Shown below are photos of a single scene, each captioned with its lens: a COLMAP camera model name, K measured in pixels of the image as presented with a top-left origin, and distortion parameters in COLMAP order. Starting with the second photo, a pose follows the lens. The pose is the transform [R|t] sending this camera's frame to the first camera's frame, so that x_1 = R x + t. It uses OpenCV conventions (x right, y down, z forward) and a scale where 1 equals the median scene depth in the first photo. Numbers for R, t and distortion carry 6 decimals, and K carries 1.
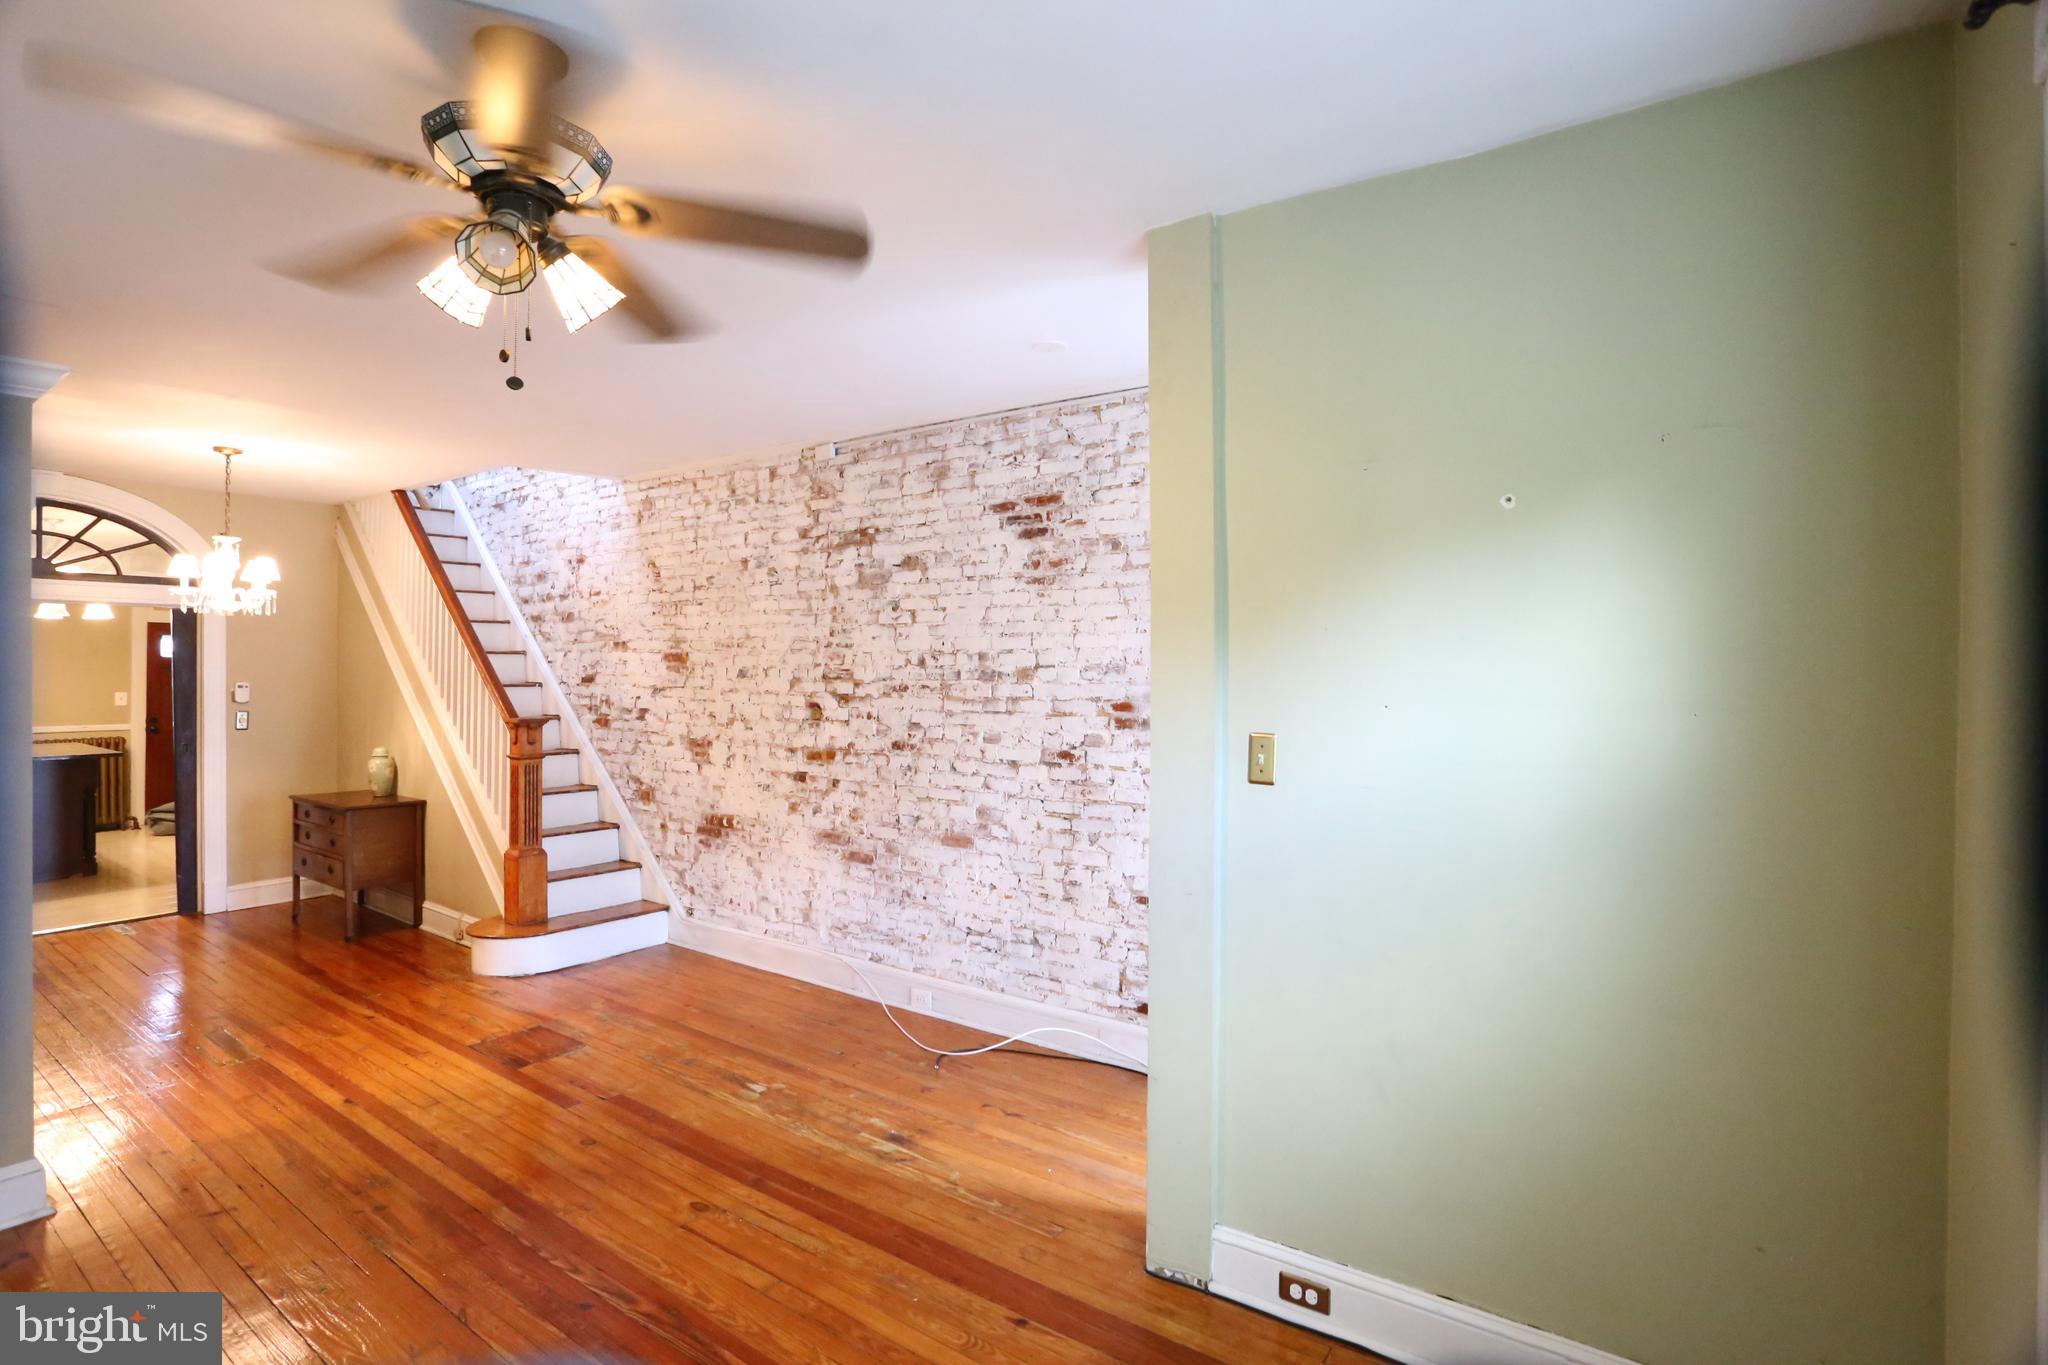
lens RADIAL K [[998.6, 0, 1013.4], [0, 998.6, 678.4], [0, 0, 1]] dist [-0.075926, 0.033128]
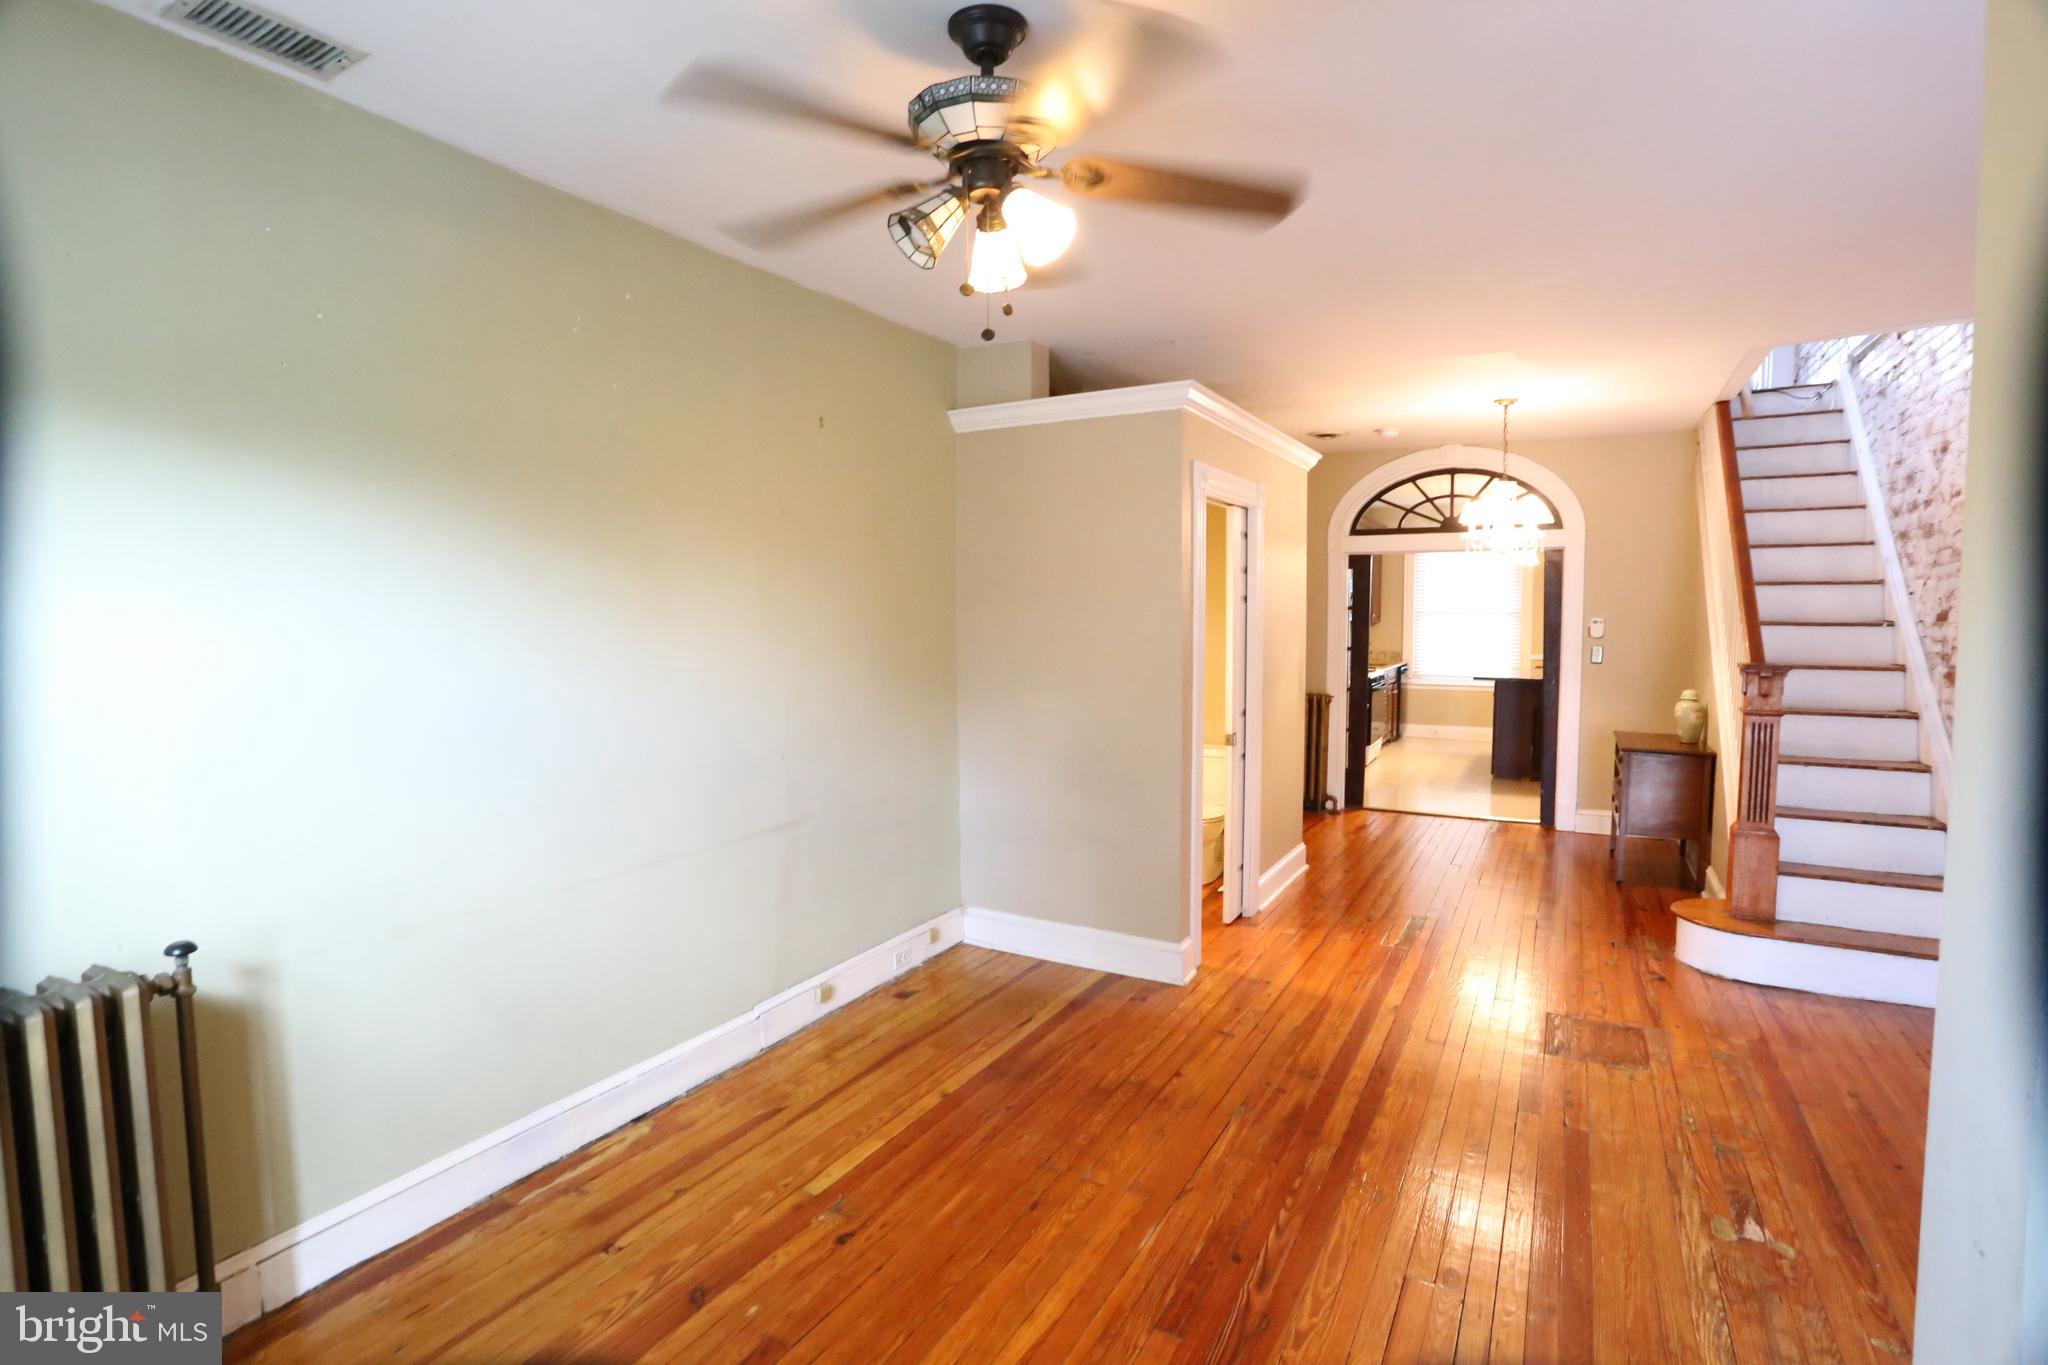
lens RADIAL K [[998.6, 0, 1013.4], [0, 998.6, 678.4], [0, 0, 1]] dist [-0.075926, 0.033128]
pose [[0.113228, 0.064788, -0.991454, 0.247913], [-0.003808, 0.997893, 0.064774, 0.004335], [0.993562, -0.003559, 0.113236, 0.359607]]
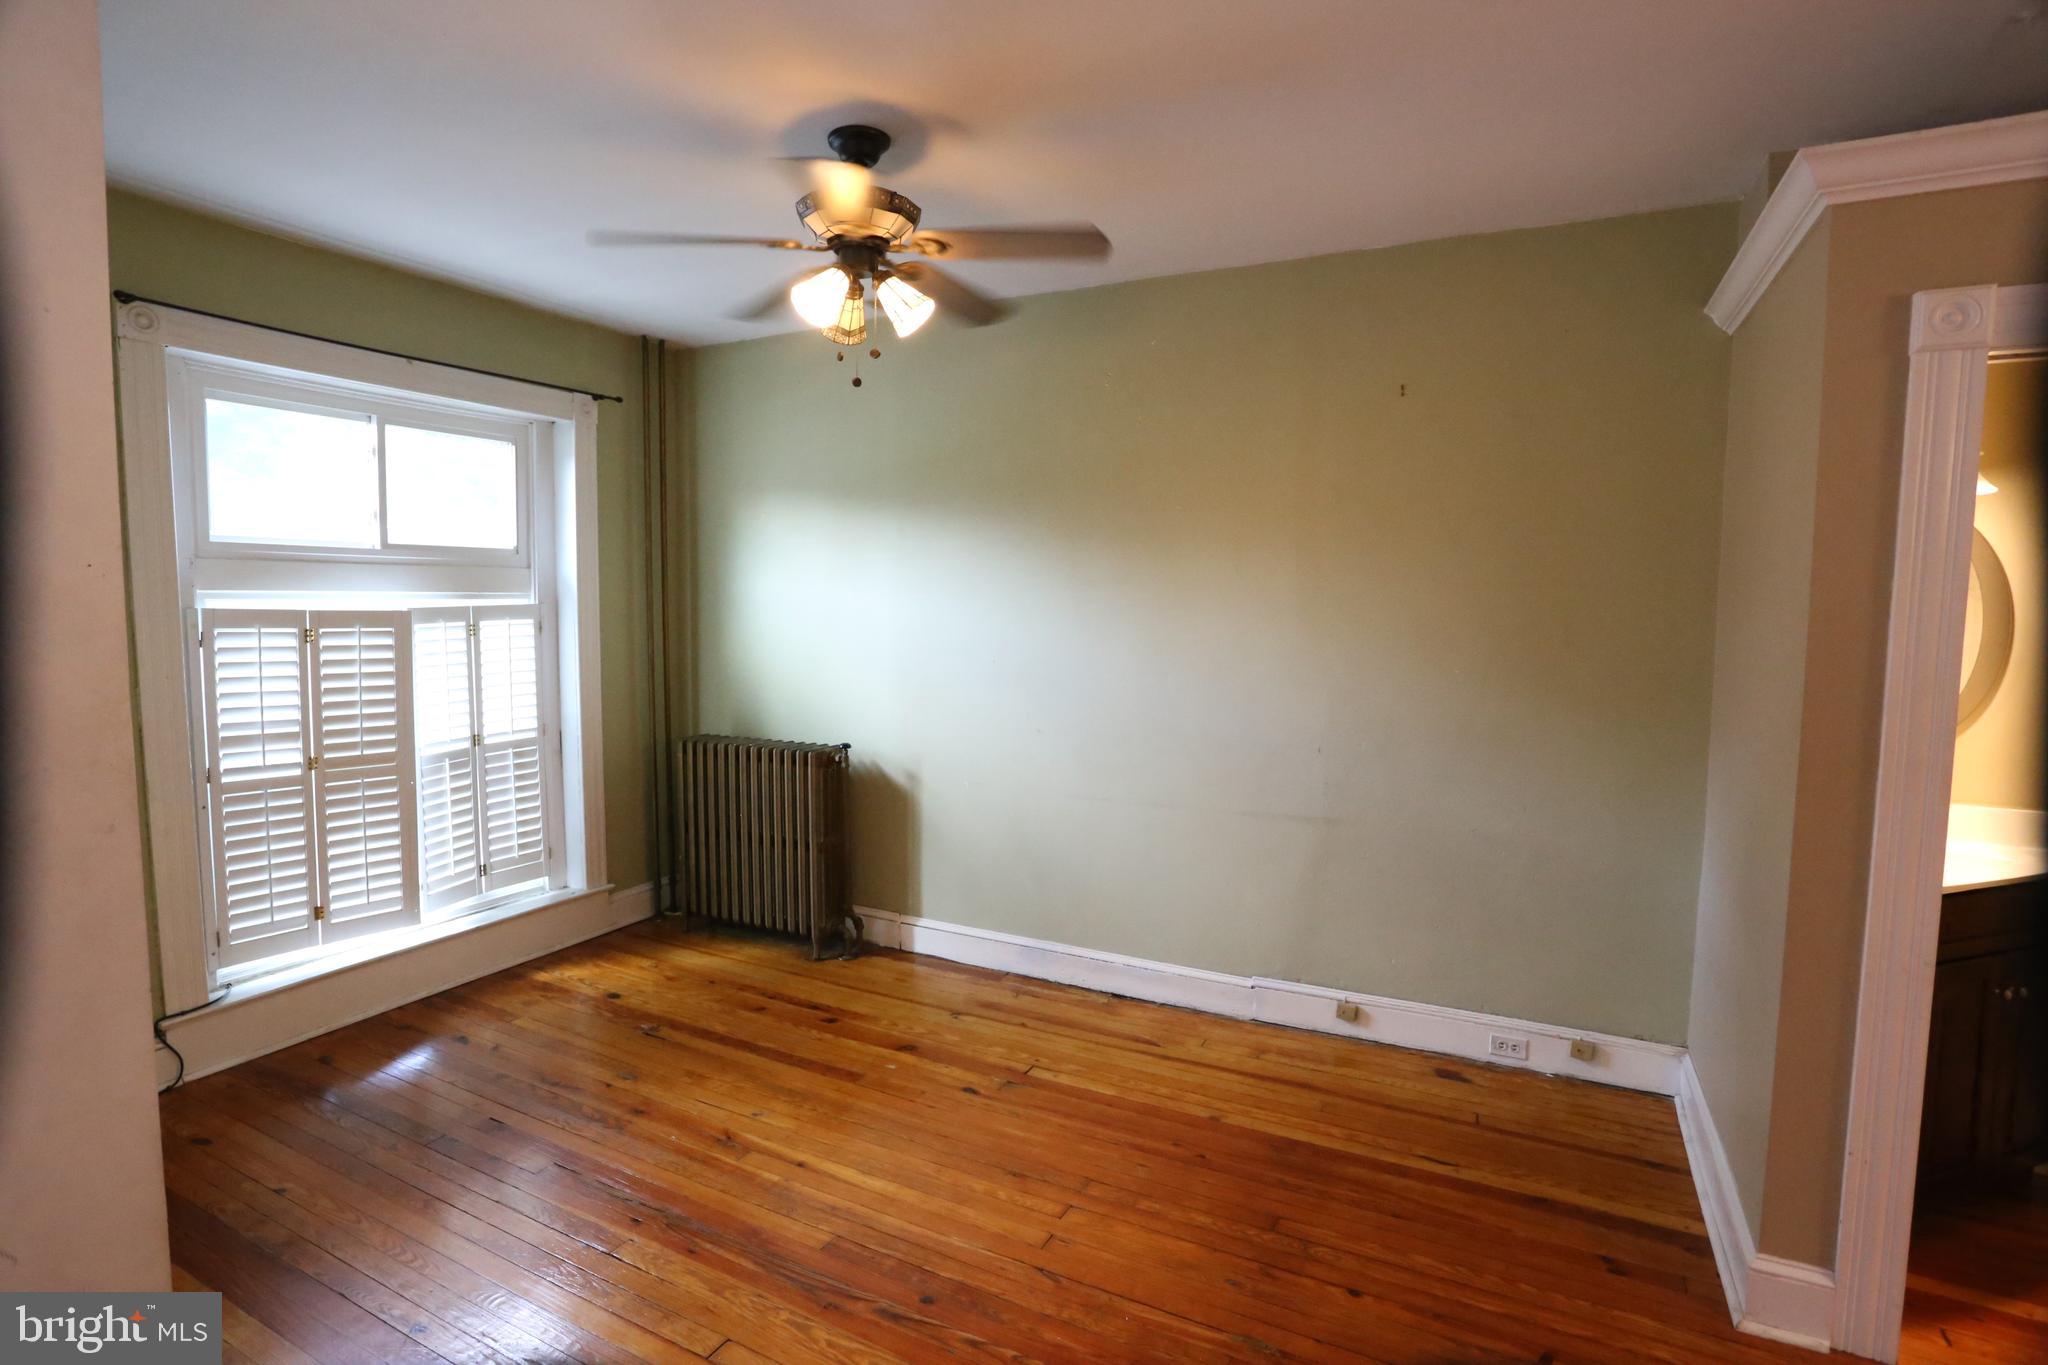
lens RADIAL K [[1001.0, 0, 1014.5], [0, 1001.0, 675.8], [0, 0, 1]] dist [-0.073979, 0.030497]
pose [[-0.988771, 0.001222, -0.149435, -0.208019], [-0.012609, 0.995718, 0.091575, -0.006090], [0.148907, 0.092431, -0.984522, 0.993868]]
